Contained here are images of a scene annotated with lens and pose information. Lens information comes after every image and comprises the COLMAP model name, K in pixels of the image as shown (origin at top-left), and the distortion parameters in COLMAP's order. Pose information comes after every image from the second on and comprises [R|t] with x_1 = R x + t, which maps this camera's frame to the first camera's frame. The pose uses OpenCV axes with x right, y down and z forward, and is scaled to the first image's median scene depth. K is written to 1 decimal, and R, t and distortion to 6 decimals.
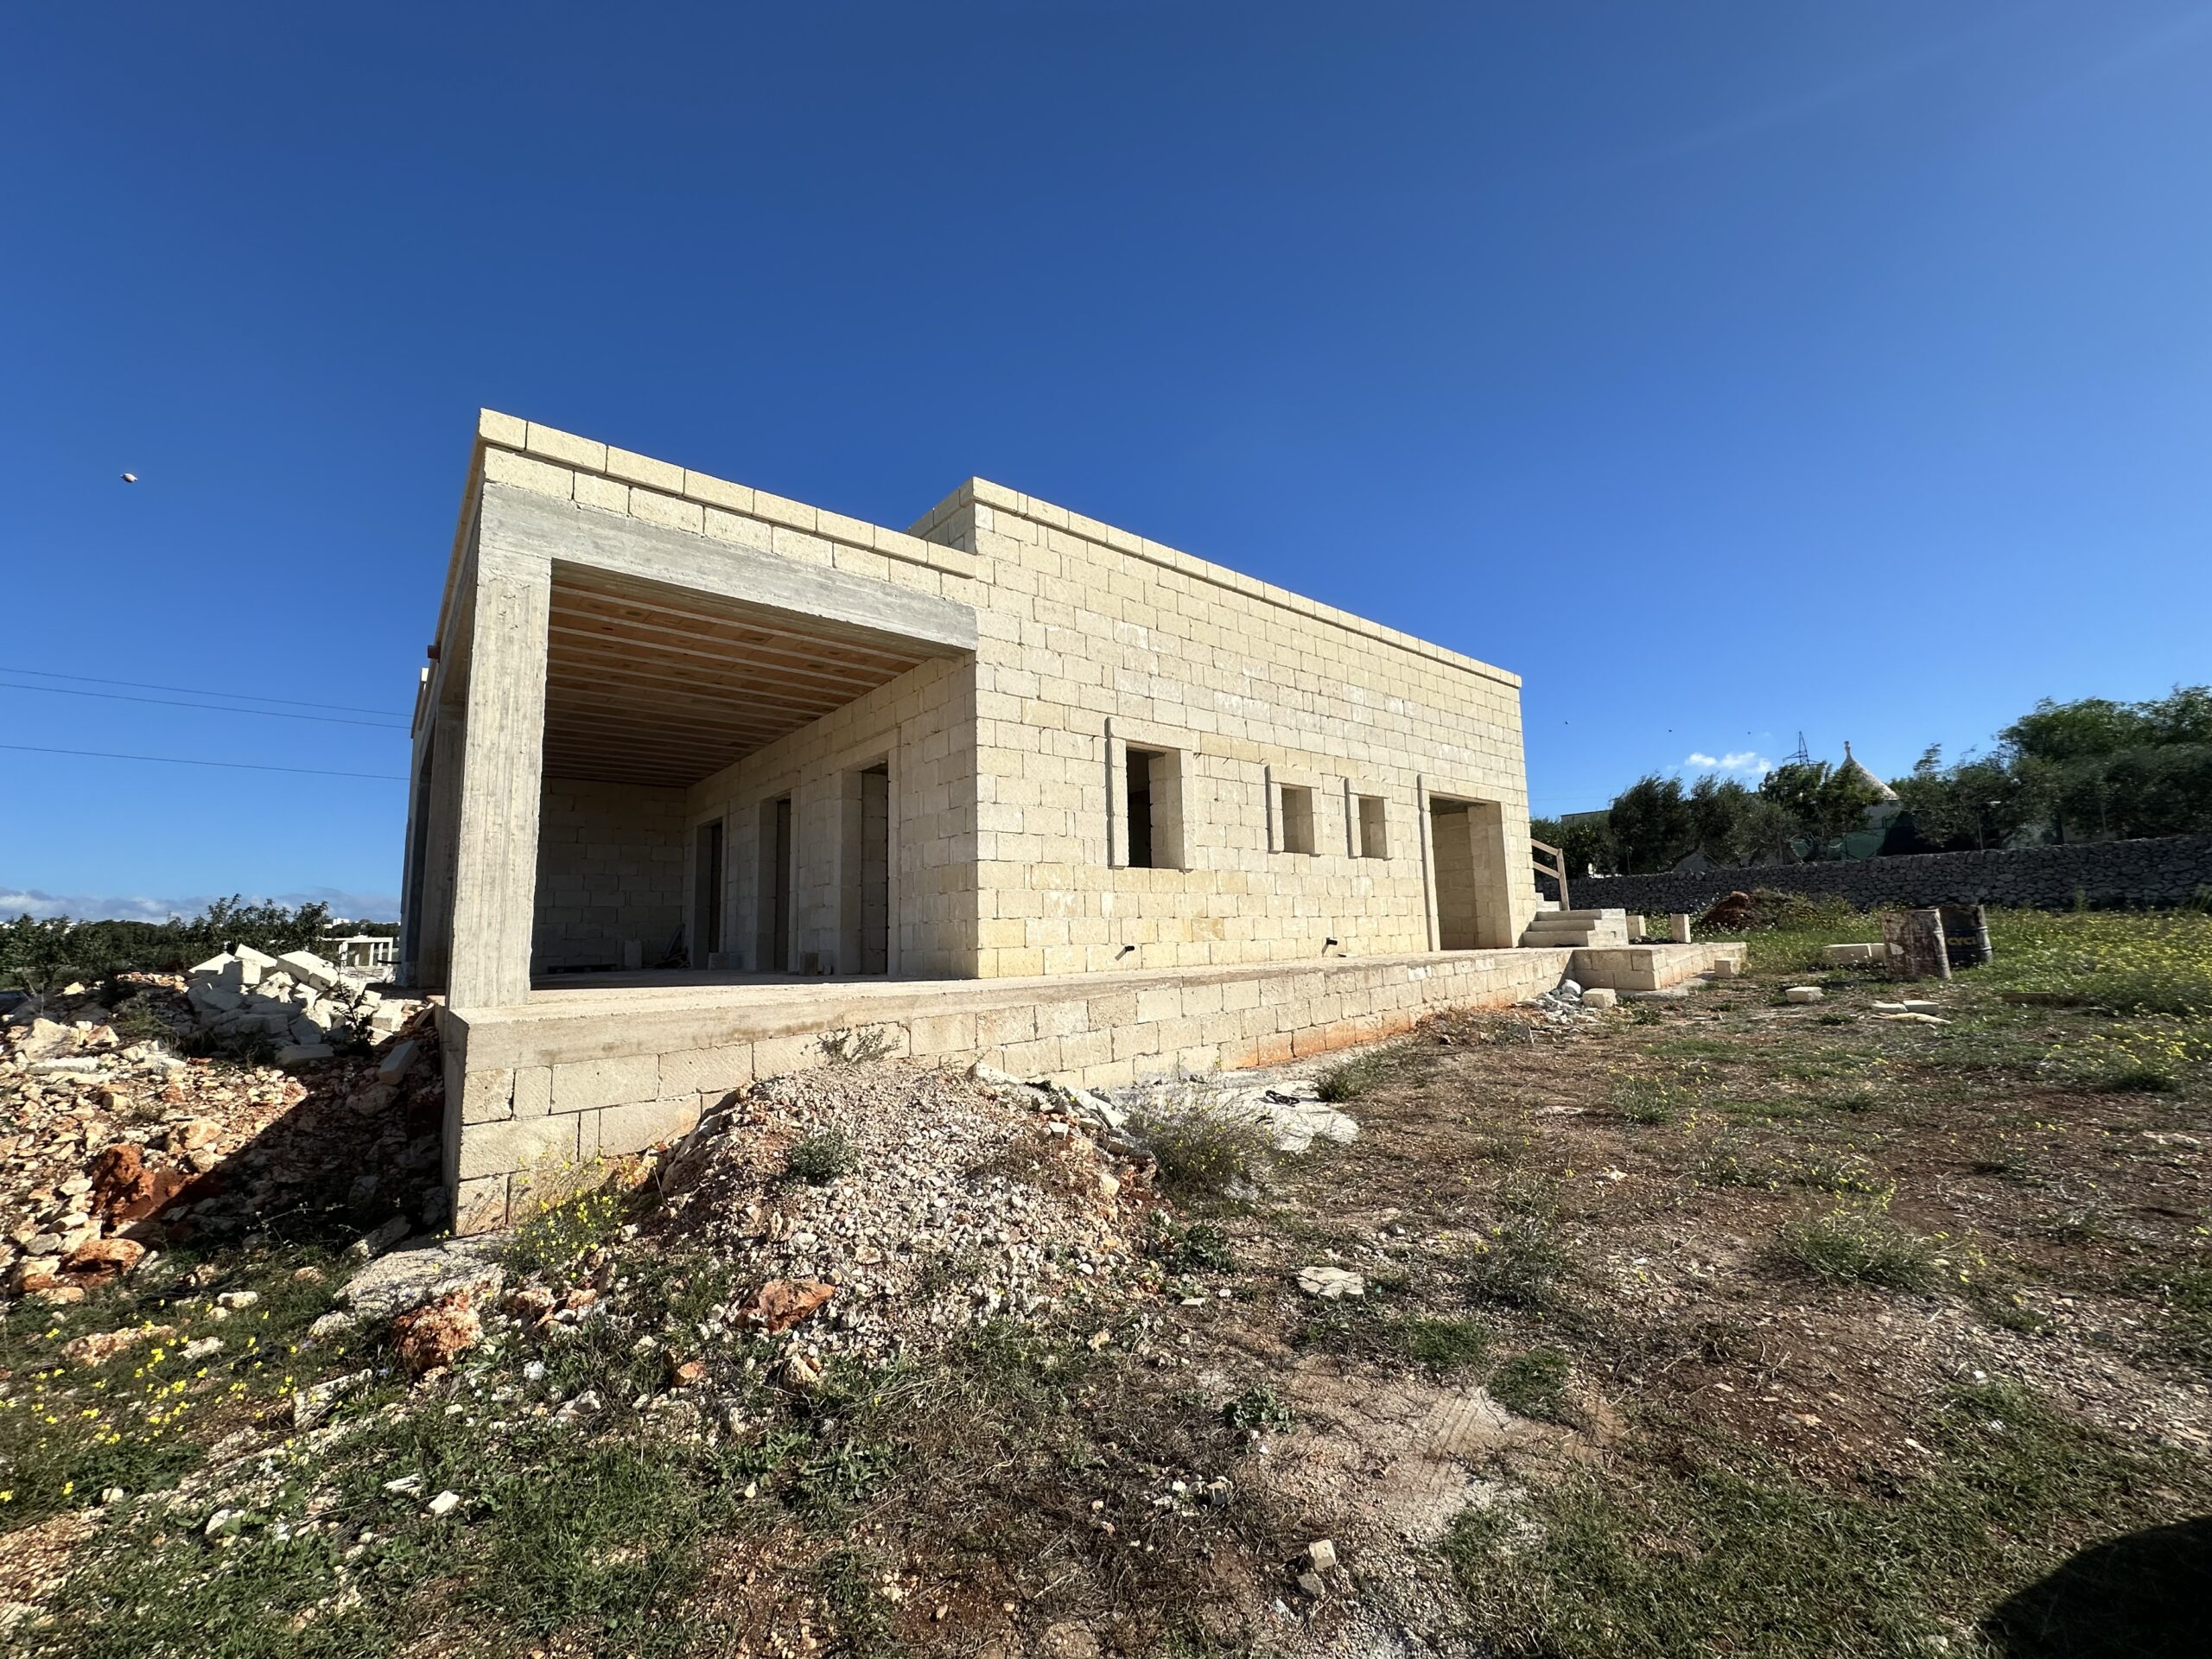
lens RADIAL K [[887.1, 0, 1117.5], [0, 887.1, 838.7], [0, 0, 1]] dist [-0.001316, -0.000340]
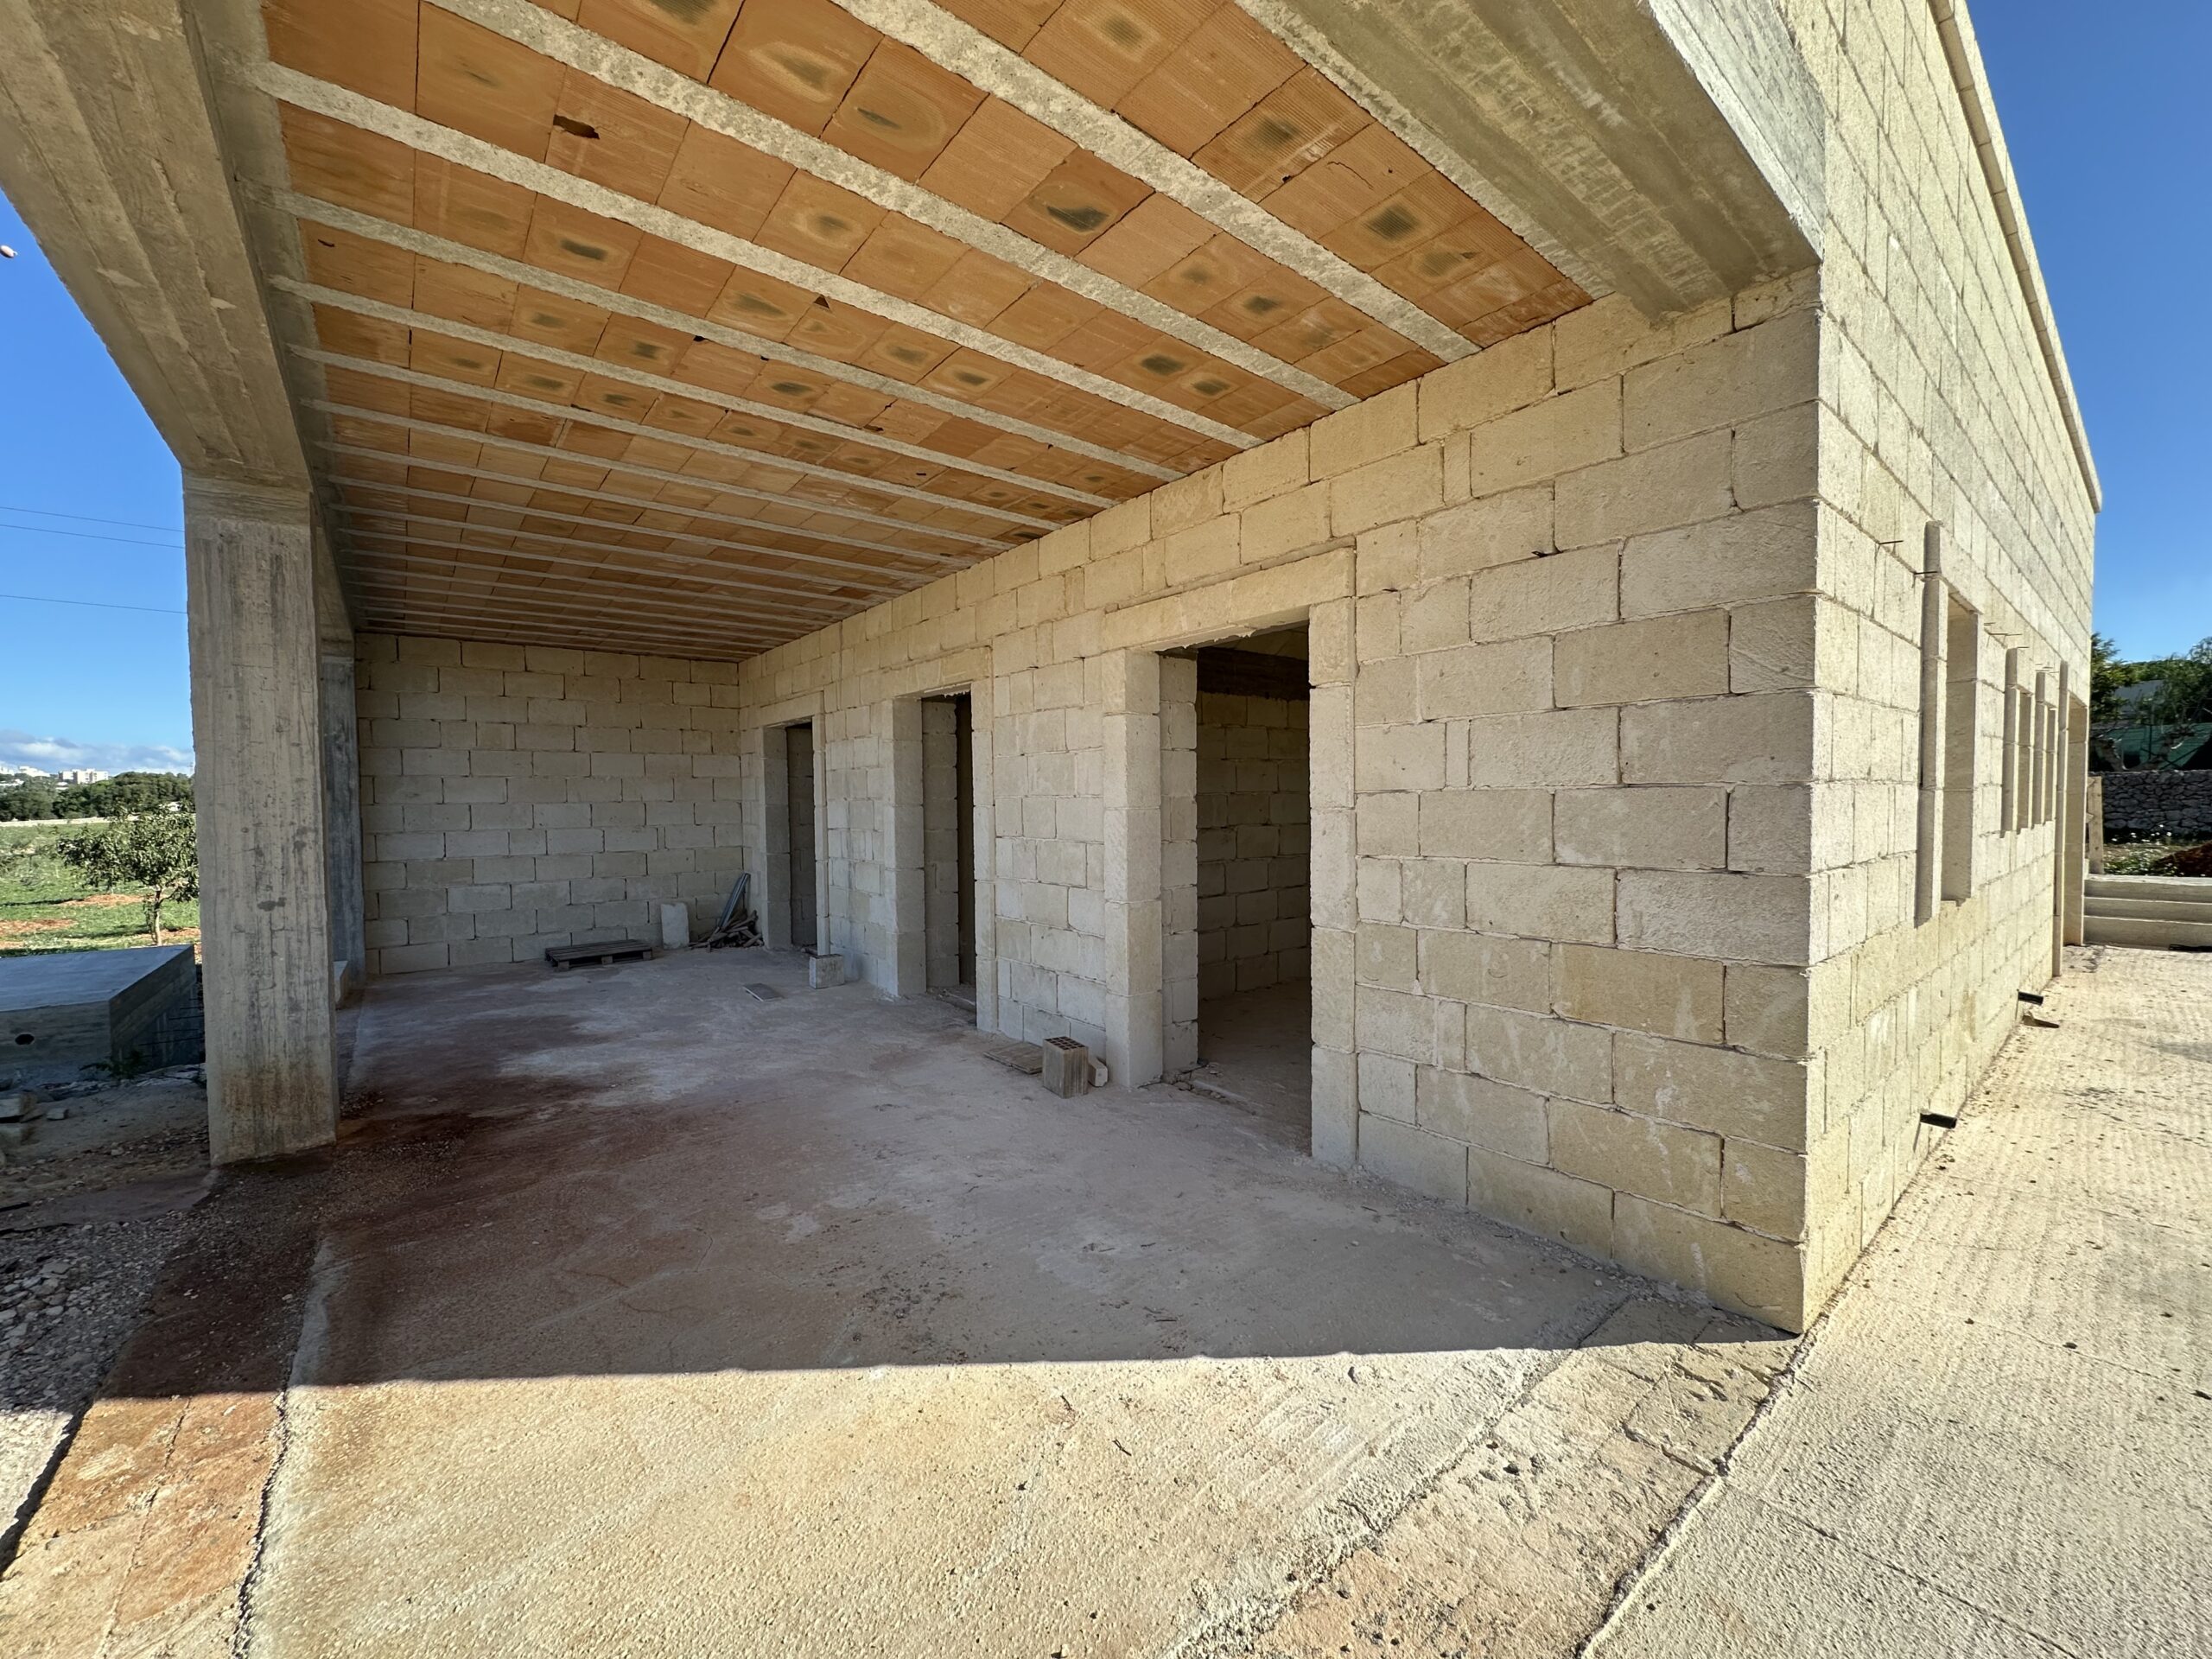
lens RADIAL K [[887.1, 0, 1117.5], [0, 887.1, 838.7], [0, 0, 1]] dist [-0.001316, -0.000340]
pose [[0.999784, 0.014539, -0.014881, -0.310397], [-0.012039, 0.987671, 0.156079, -0.053321], [0.016967, -0.155866, 0.987633, 0.543106]]
